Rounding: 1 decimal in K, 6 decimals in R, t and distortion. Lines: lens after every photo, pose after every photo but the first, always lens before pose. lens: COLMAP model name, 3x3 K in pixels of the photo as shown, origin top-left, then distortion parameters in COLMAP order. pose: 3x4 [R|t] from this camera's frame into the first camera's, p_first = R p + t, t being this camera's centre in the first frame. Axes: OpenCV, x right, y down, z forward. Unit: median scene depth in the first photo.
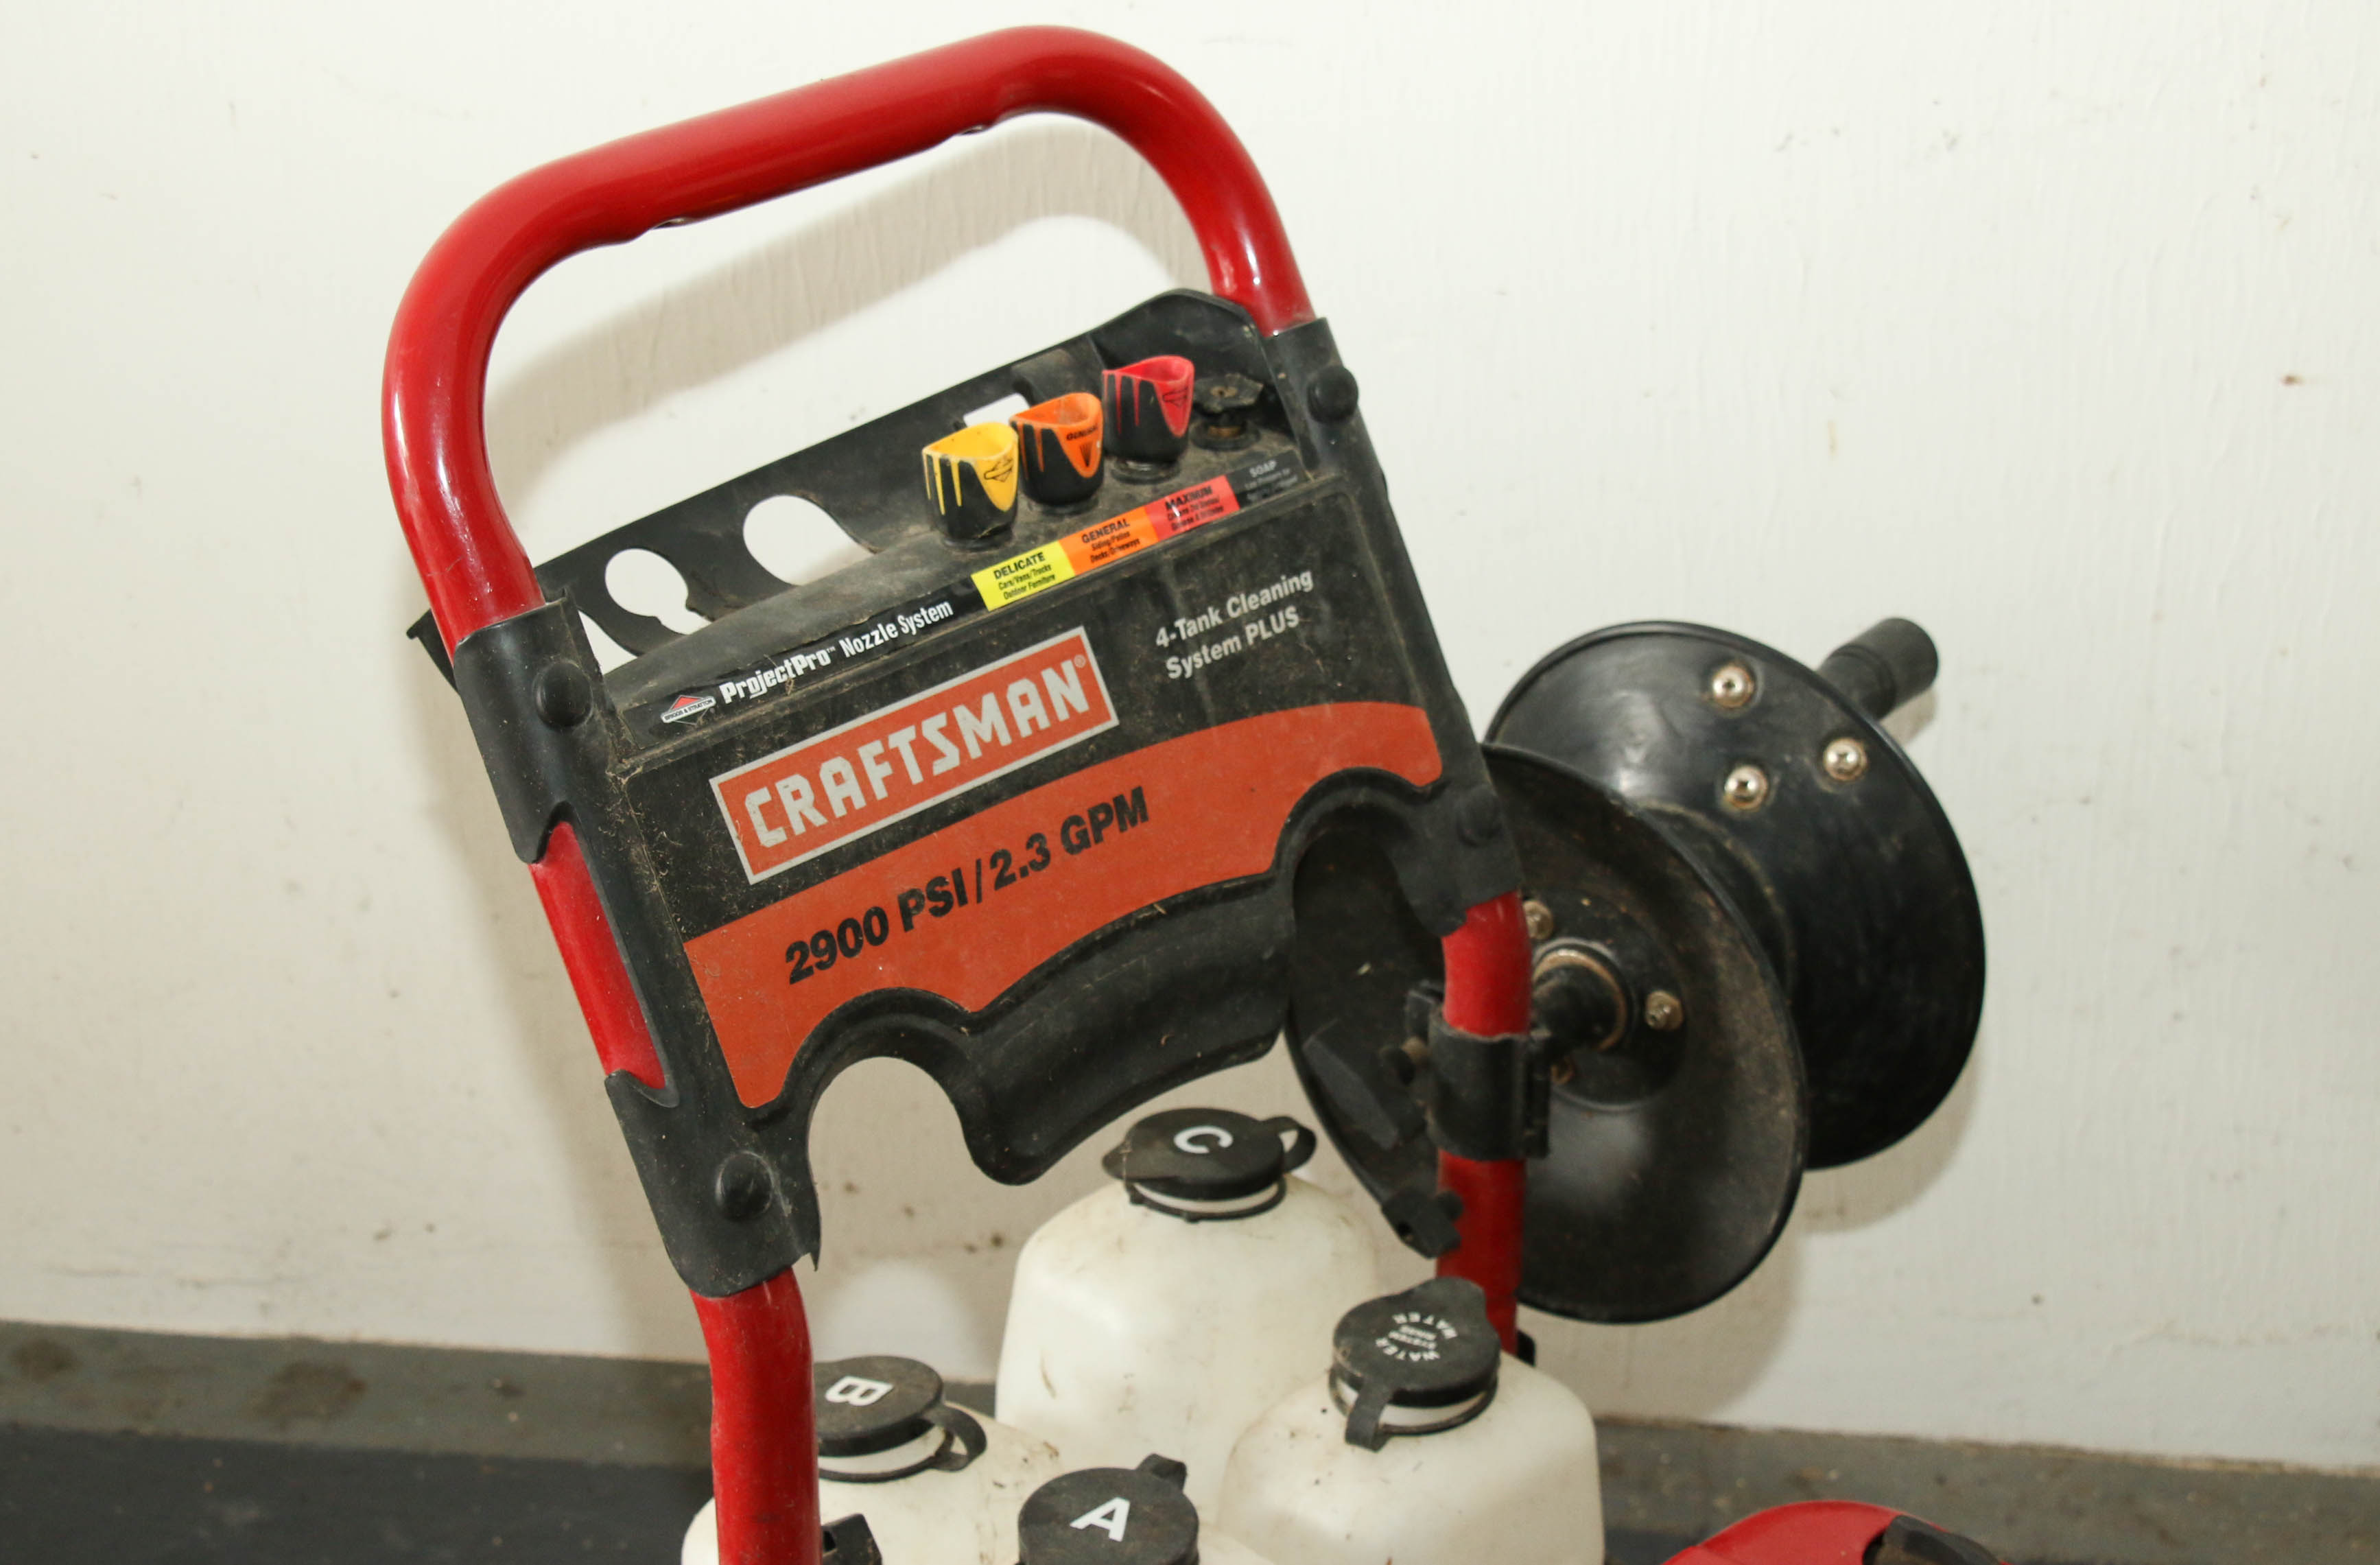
lens RADIAL K [[4057.5, 0, 1190.0], [0, 4057.5, 782.5], [0, 0, 1]] dist [0.170679, 0.055002]
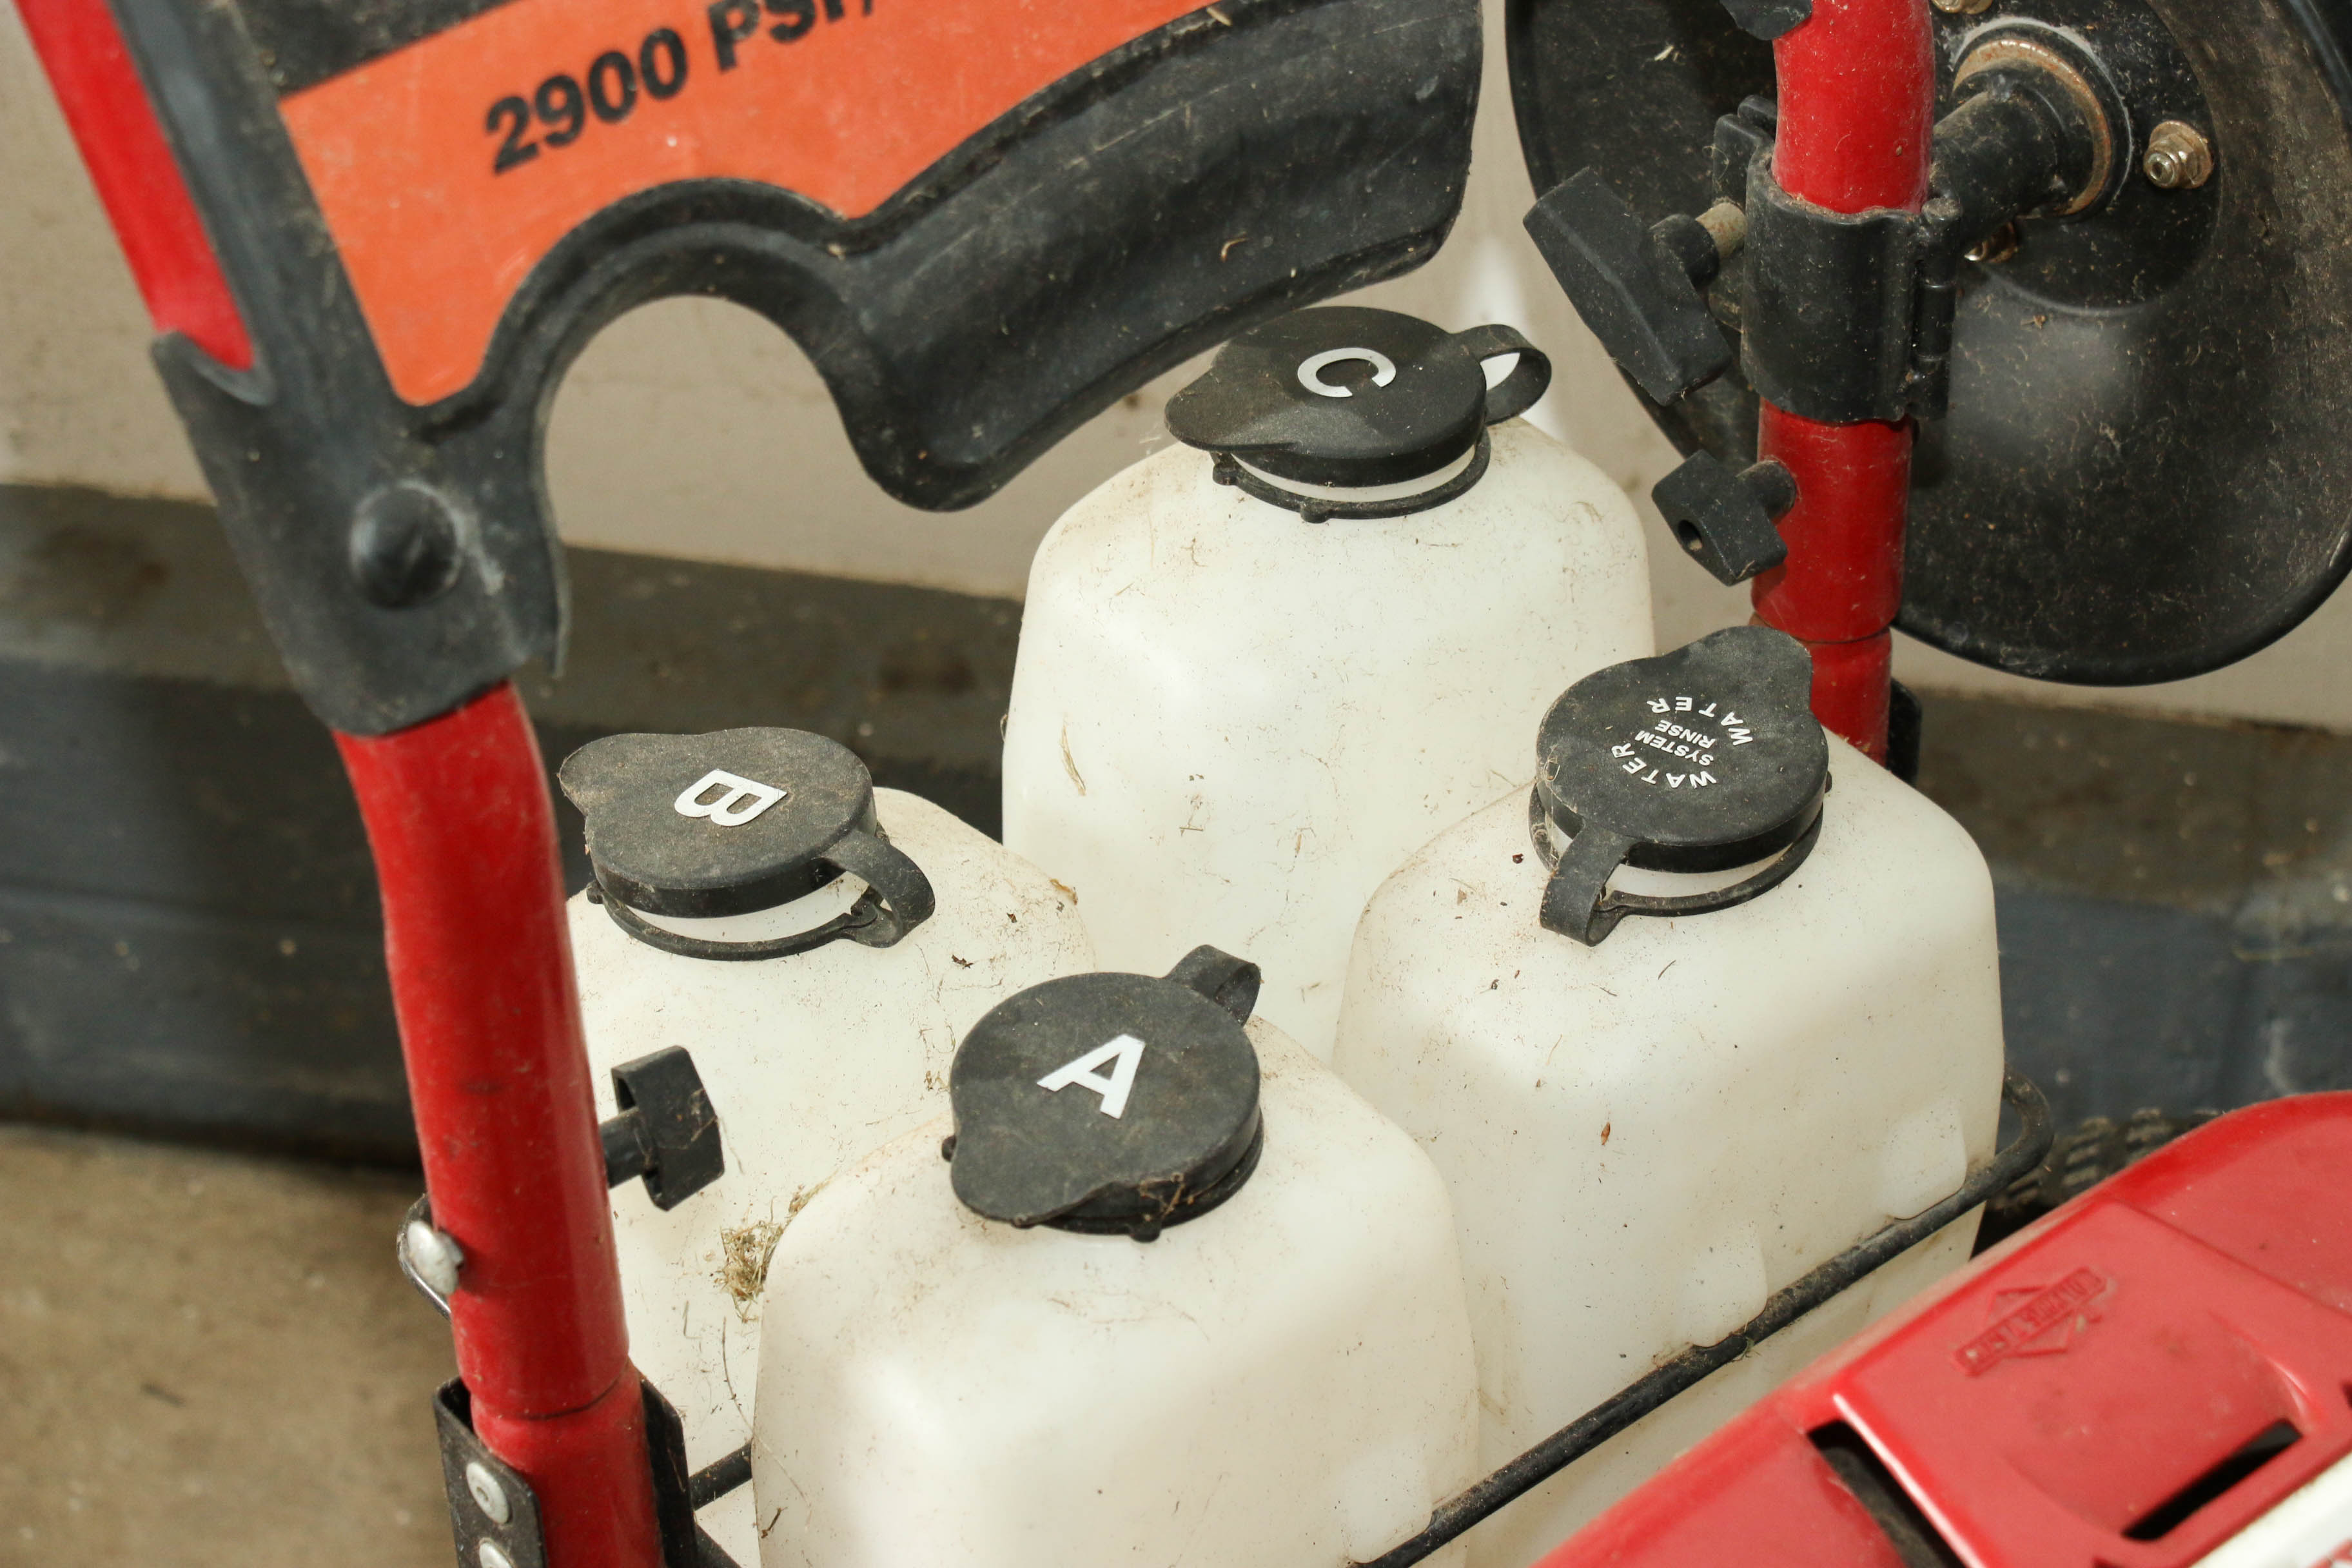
lens RADIAL K [[5388.5, 0, 1176.0], [0, 5388.5, 784.0], [0, 0, 1]] dist [0.285103, -0.039914]
pose [[0.994307, 0.040277, -0.098648, 0.061078], [-0.015237, 0.970038, 0.242473, -0.044277], [0.105459, -0.239590, 0.965130, 0.252294]]
